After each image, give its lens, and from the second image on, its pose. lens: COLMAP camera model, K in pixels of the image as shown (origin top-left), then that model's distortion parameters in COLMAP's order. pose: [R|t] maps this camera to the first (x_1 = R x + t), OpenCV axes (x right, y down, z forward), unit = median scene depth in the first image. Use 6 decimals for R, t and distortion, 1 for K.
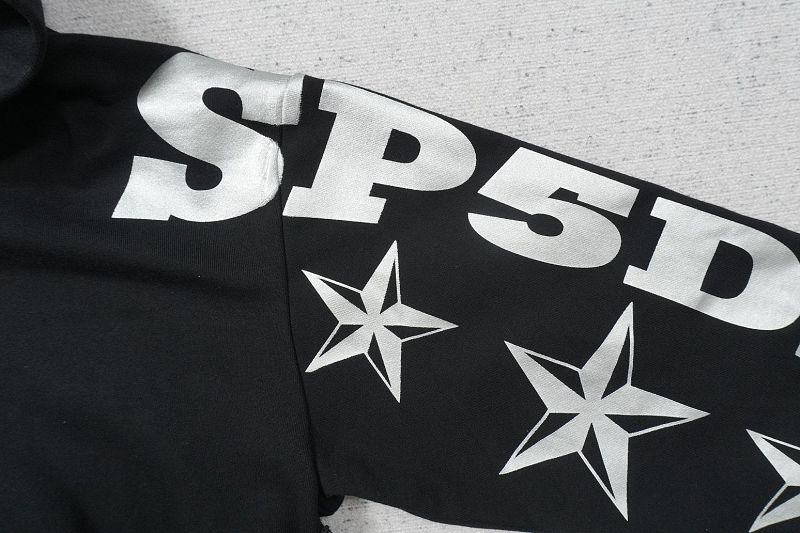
lens RADIAL K [[567.8, 0, 398.3], [0, 567.8, 258.5], [0, 0, 1]] dist [0.019678, -0.007609]
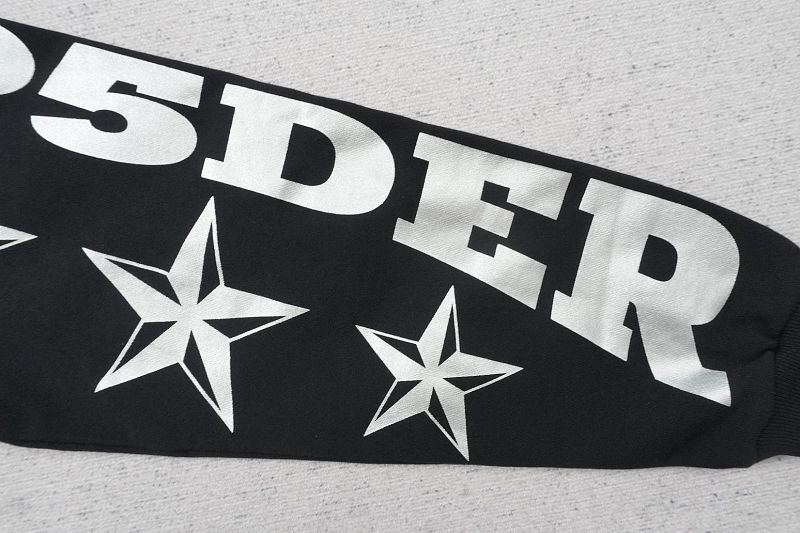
lens RADIAL K [[567.8, 0, 408.3], [0, 567.8, 265.0], [0, 0, 1]] dist [0.019678, -0.007609]
pose [[0.996423, -0.076217, -0.036489, 0.759259], [0.074021, 0.995560, -0.058148, 0.269062], [0.040759, 0.055239, 0.997641, 0.072393]]
